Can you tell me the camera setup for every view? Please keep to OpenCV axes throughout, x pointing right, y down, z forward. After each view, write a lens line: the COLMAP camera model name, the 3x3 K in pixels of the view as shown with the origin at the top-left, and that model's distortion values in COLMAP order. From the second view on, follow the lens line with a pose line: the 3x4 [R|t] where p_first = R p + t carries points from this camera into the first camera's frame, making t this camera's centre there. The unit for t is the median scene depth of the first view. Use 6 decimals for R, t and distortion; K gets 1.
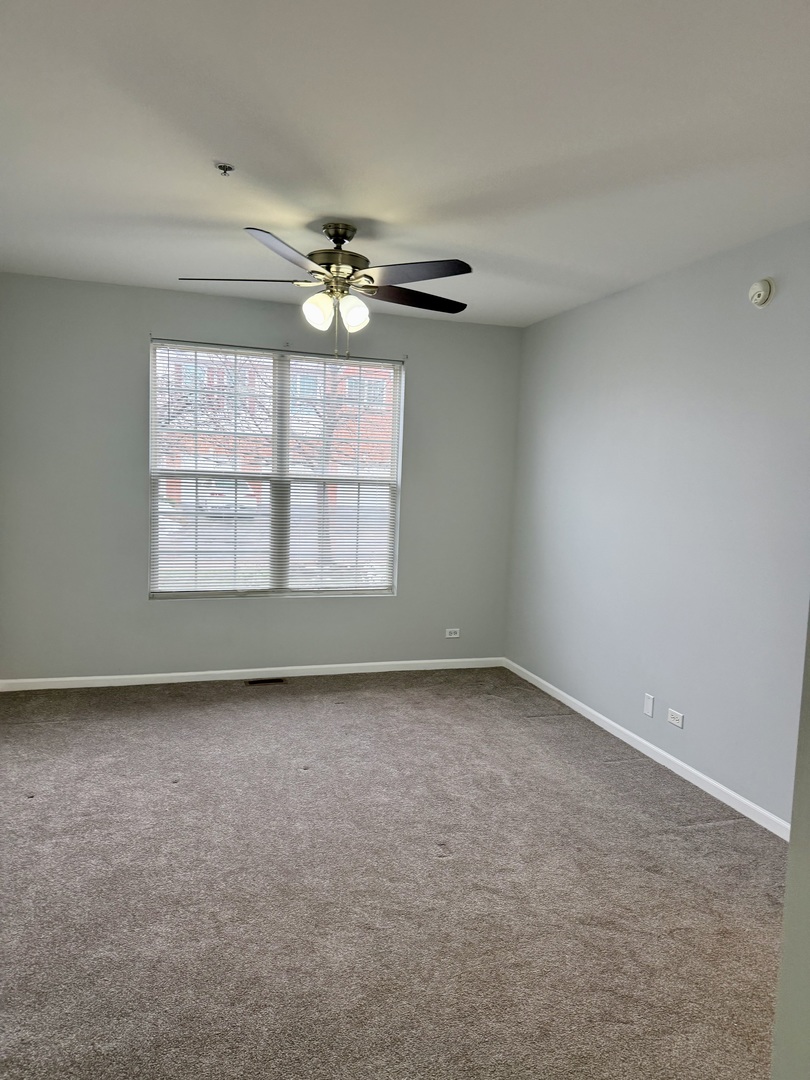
lens RADIAL K [[740.9, 0, 405.0], [0, 740.9, 540.0], [0, 0, 1]] dist [0.133083, -0.178662]
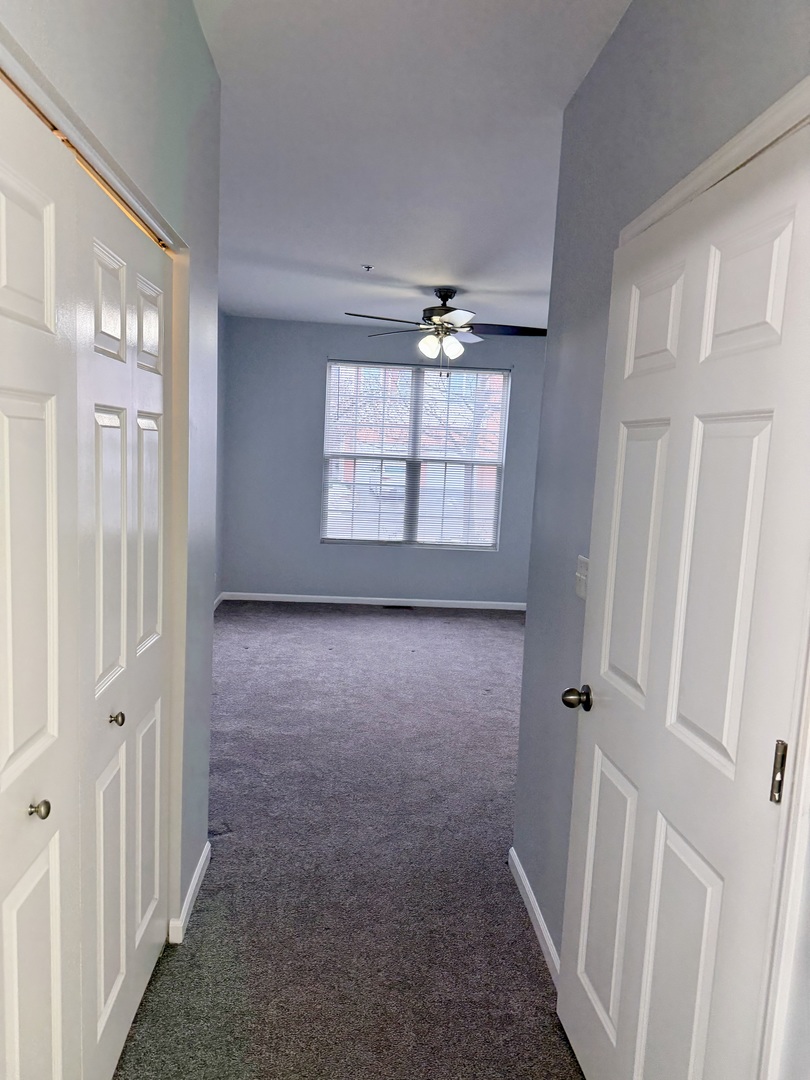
lens RADIAL K [[740.9, 0, 405.0], [0, 740.9, 540.0], [0, 0, 1]] dist [0.133083, -0.178662]
pose [[0.973458, 0.039197, -0.225485, 0.173986], [-0.035795, 0.999176, 0.019156, 0.052249], [0.226050, -0.010576, 0.974058, -0.438475]]
